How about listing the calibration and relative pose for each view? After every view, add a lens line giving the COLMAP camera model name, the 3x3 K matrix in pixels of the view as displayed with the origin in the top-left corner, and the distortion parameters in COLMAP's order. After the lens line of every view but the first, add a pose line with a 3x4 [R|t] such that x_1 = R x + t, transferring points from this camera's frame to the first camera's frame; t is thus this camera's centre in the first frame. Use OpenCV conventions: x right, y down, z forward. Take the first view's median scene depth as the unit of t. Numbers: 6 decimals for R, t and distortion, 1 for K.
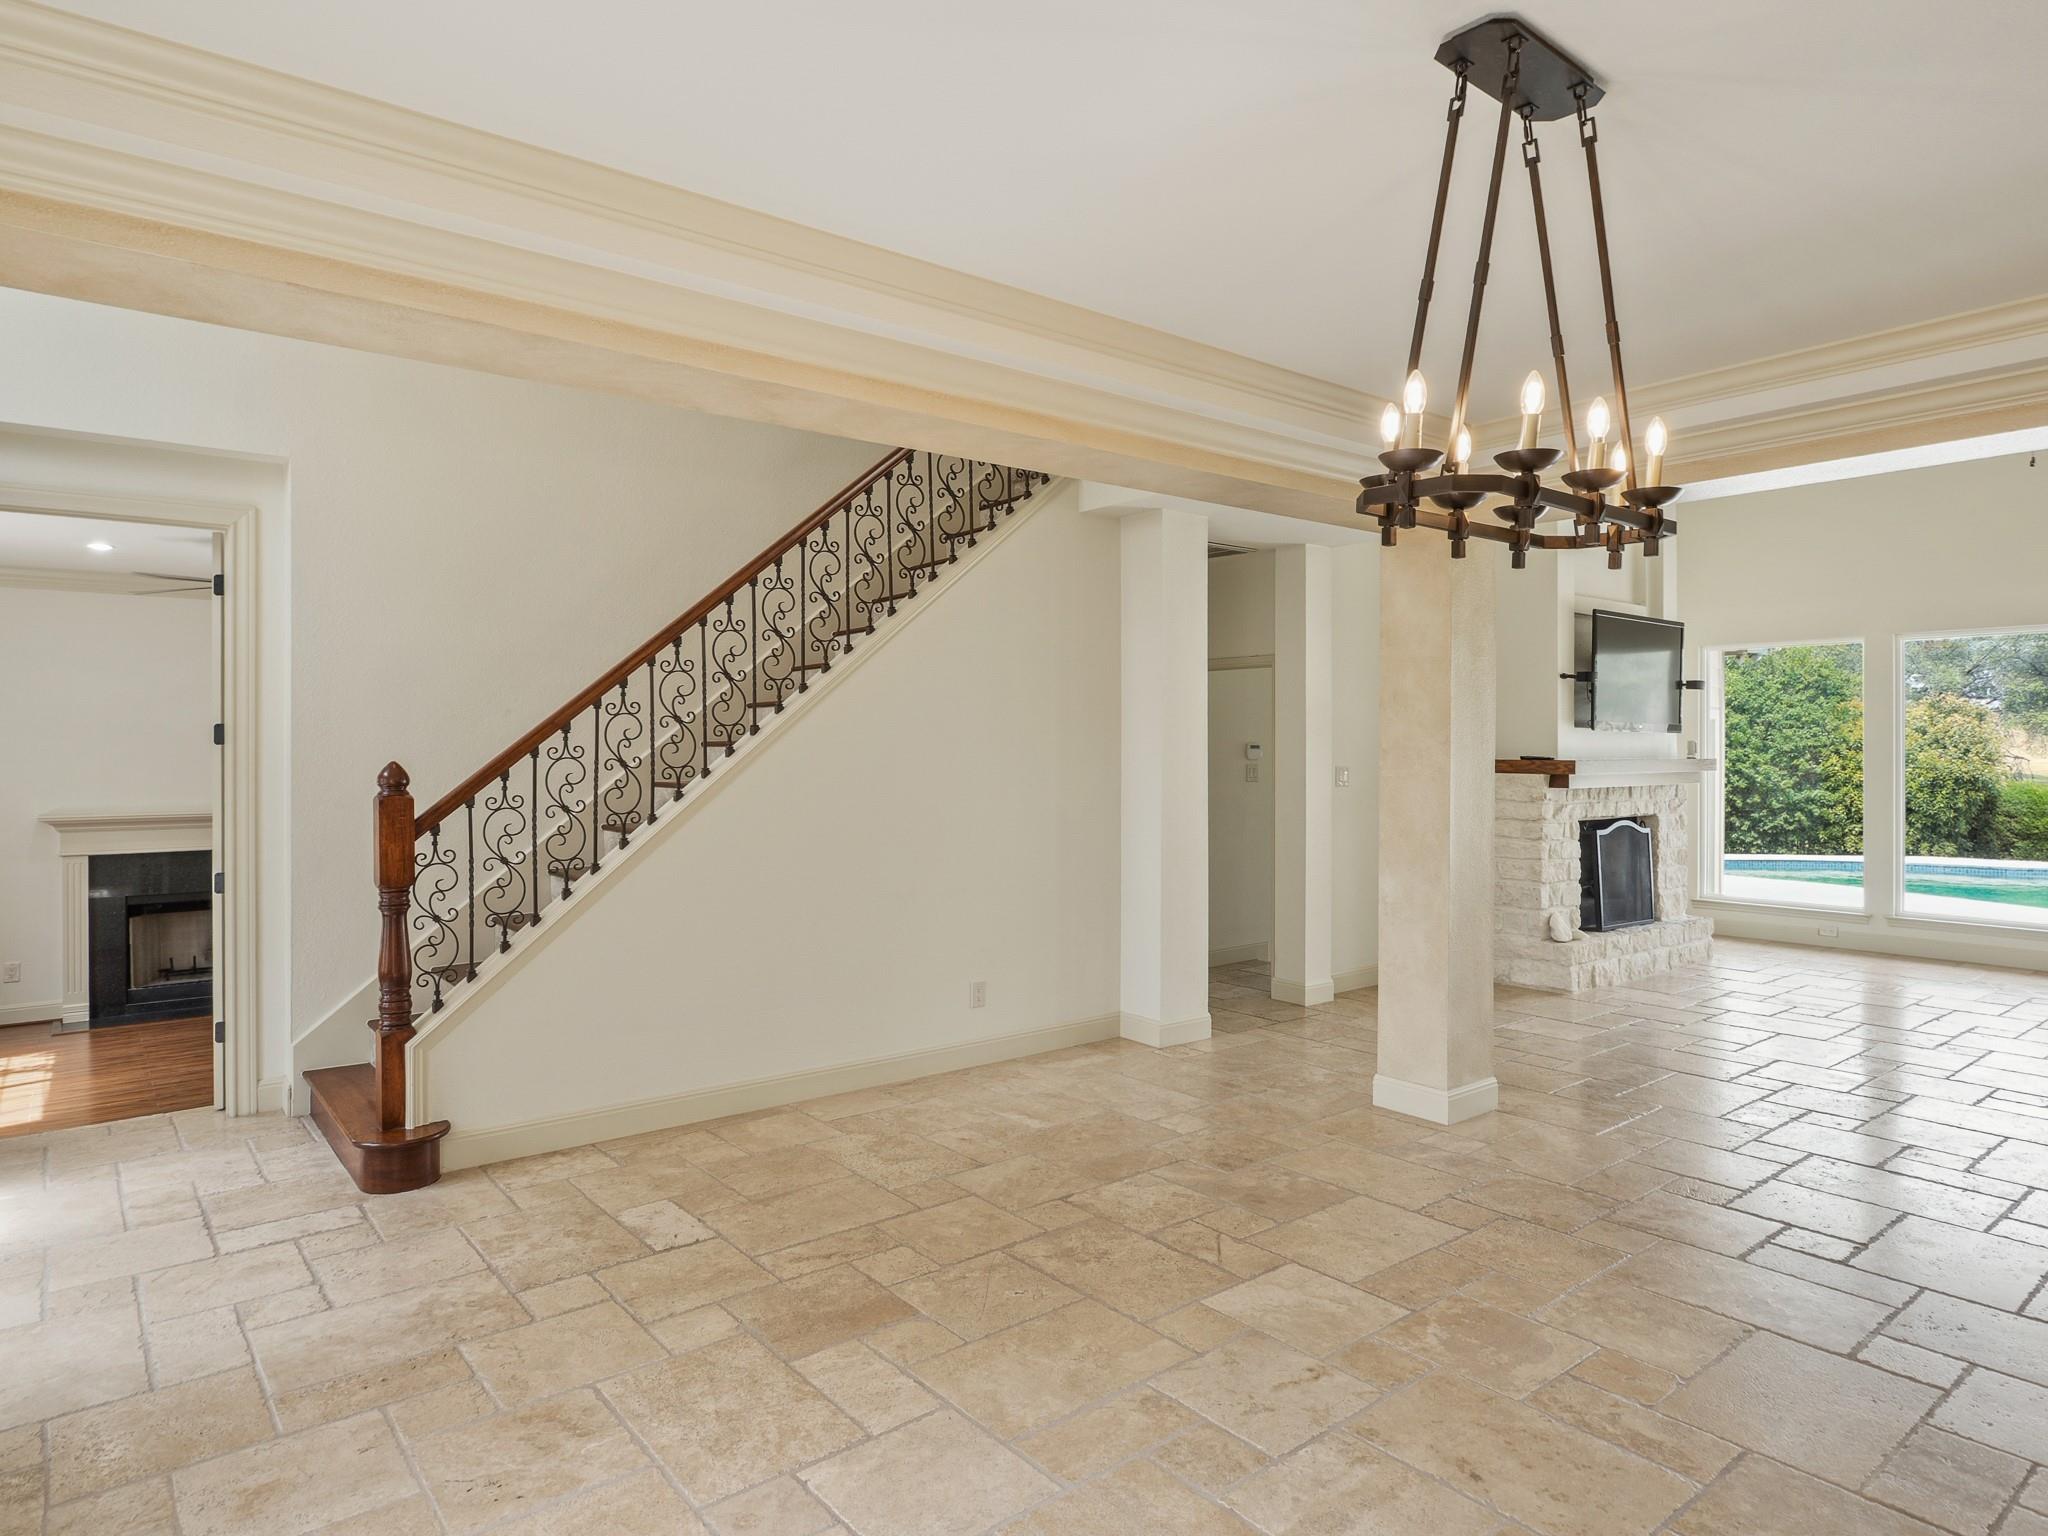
lens RADIAL K [[1215.9, 0, 1020.2], [0, 1215.9, 765.2], [0, 0, 1]] dist [-0.009532, -0.009061]
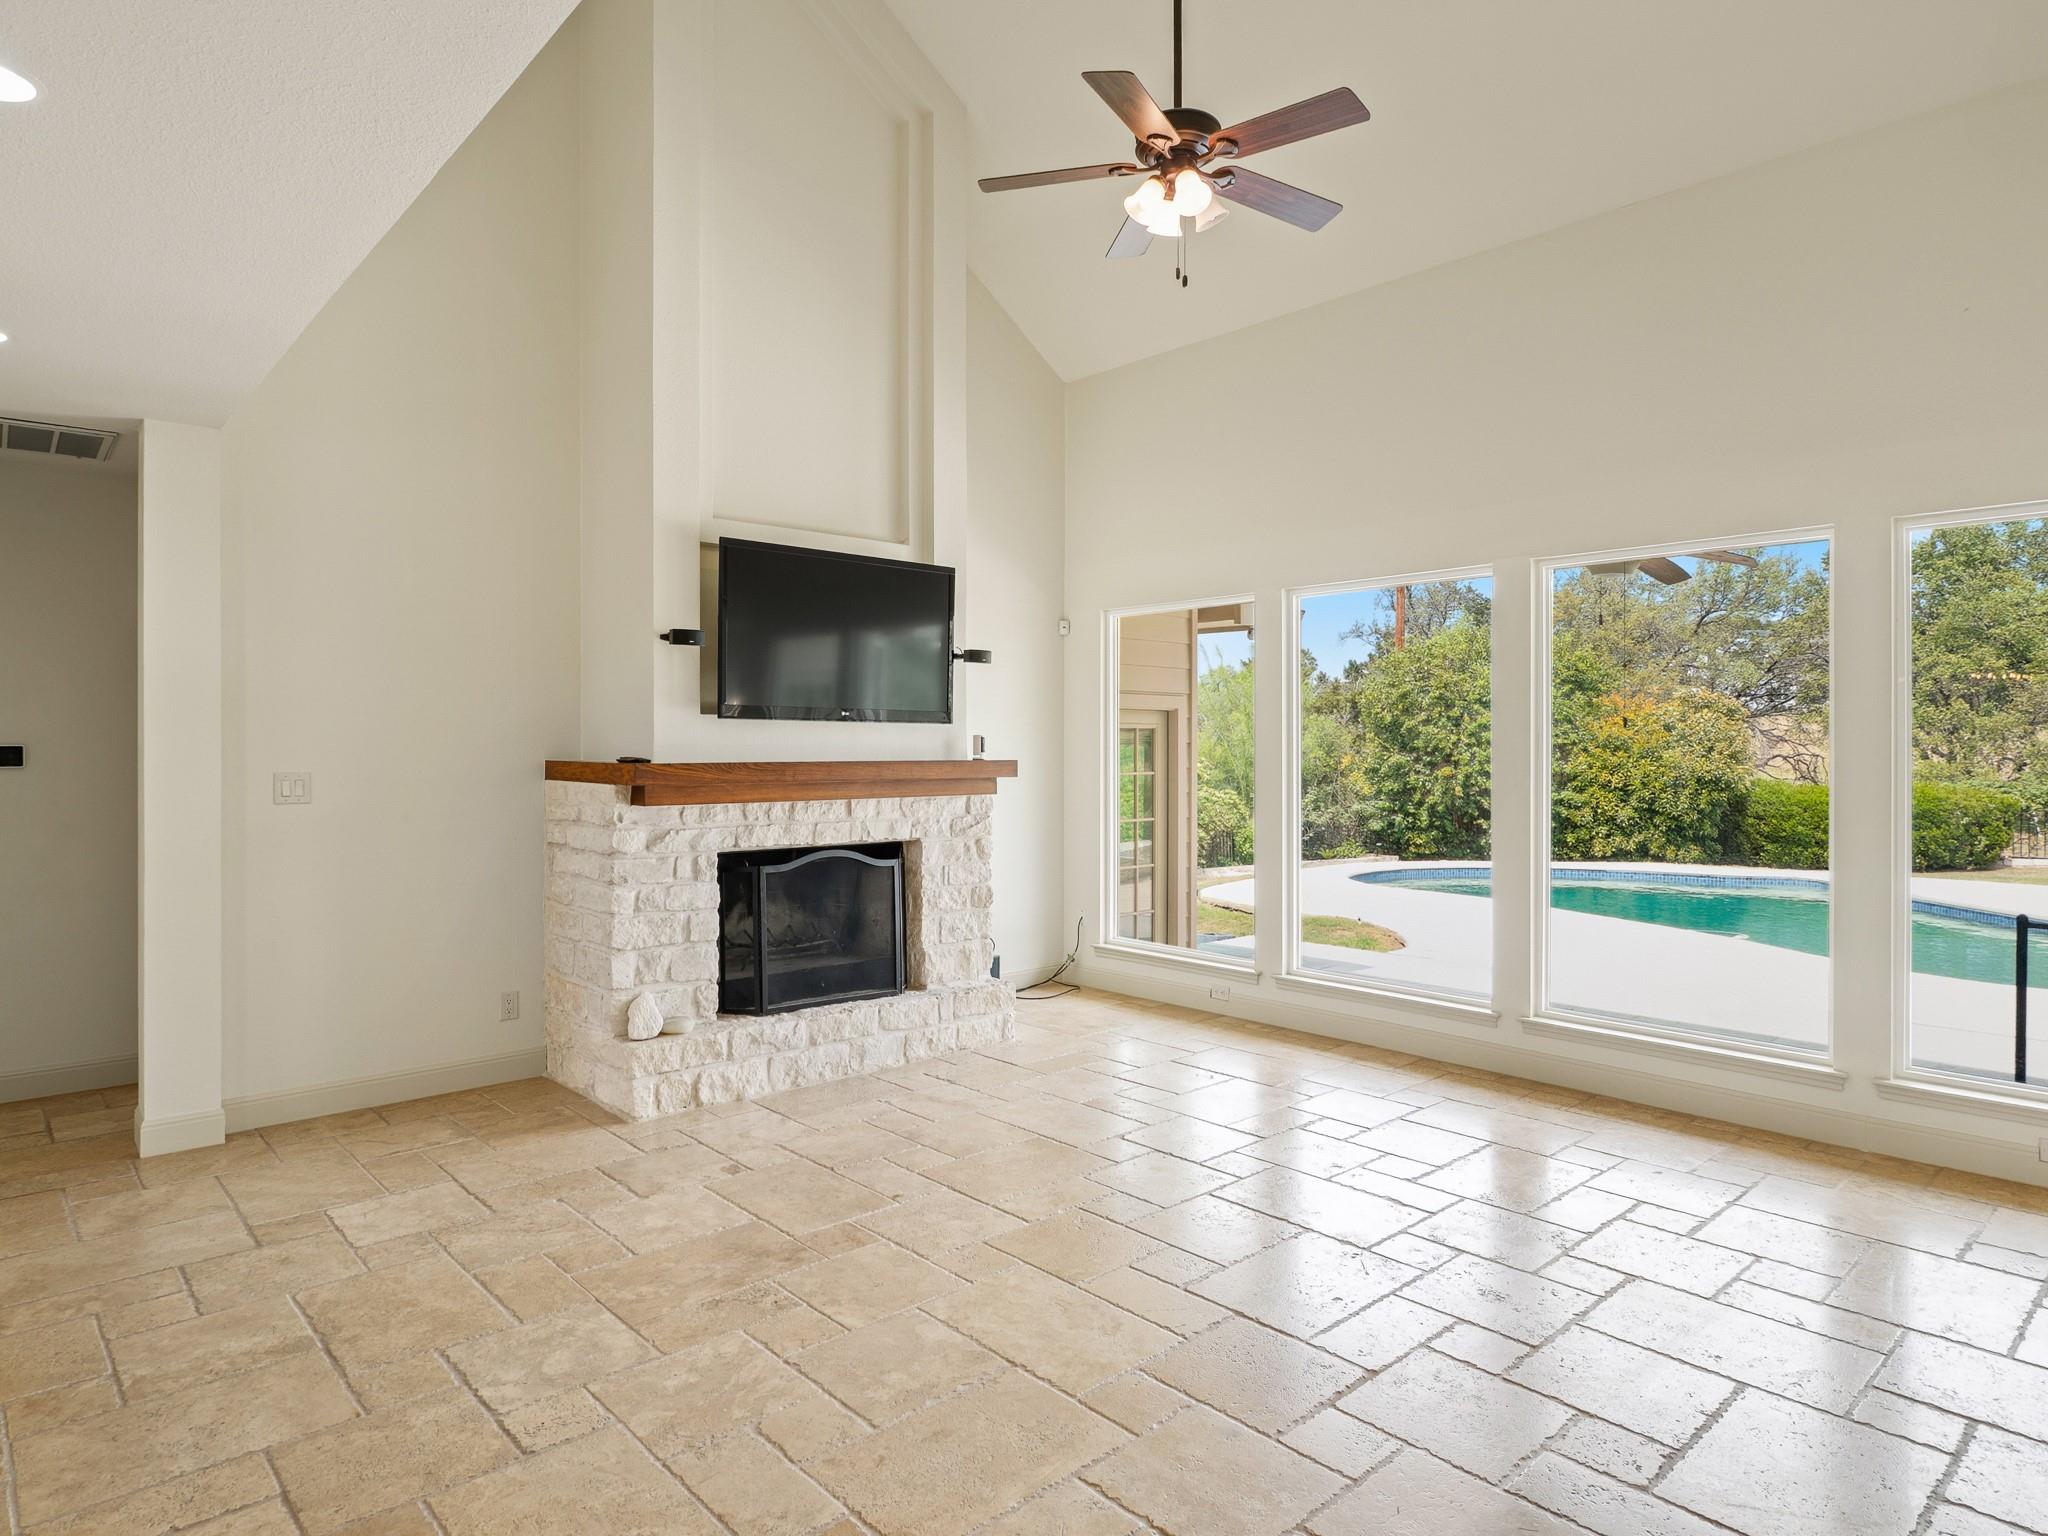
lens RADIAL K [[1215.9, 0, 1021.2], [0, 1215.9, 761.7], [0, 0, 1]] dist [-0.009532, -0.009061]
pose [[0.997321, 0.000180, 0.073147, 0.657166], [-0.000150, 1.000000, -0.000413, -0.005272], [-0.073148, 0.000401, 0.997321, 0.354976]]
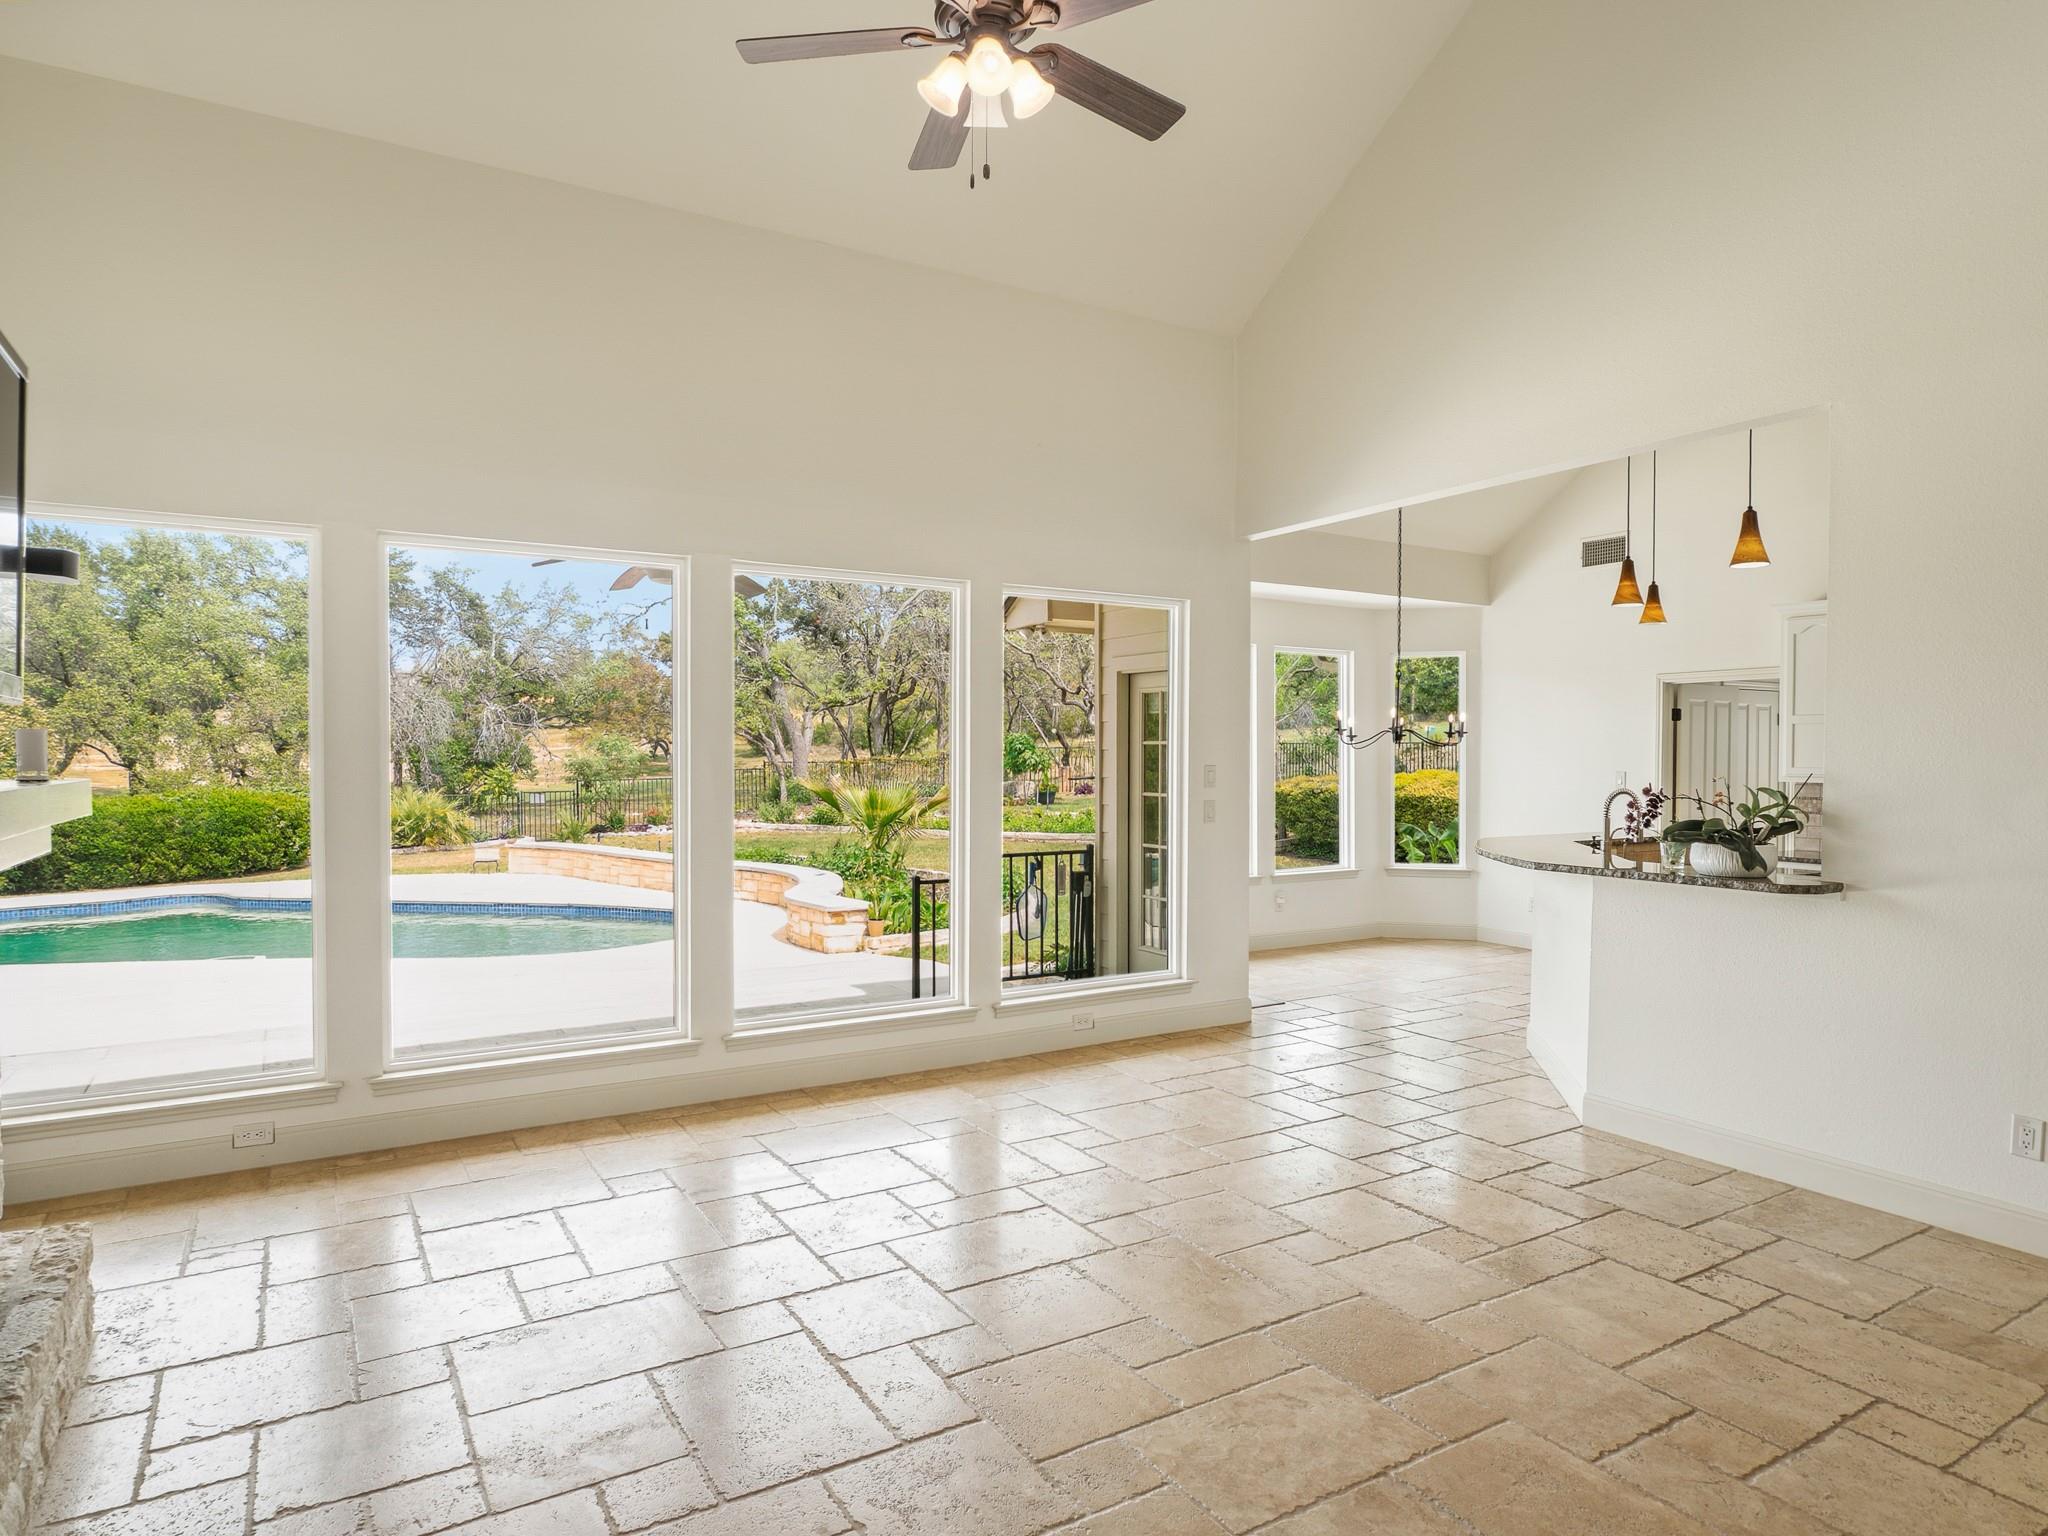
lens RADIAL K [[1215.9, 0, 1039.2], [0, 1215.9, 766.5], [0, 0, 1]] dist [-0.009532, -0.009061]
pose [[0.100943, -0.009380, 0.994848, 0.354486], [0.013306, 0.999879, 0.008077, -0.008158], [-0.994803, 0.012422, 0.101056, 0.792346]]
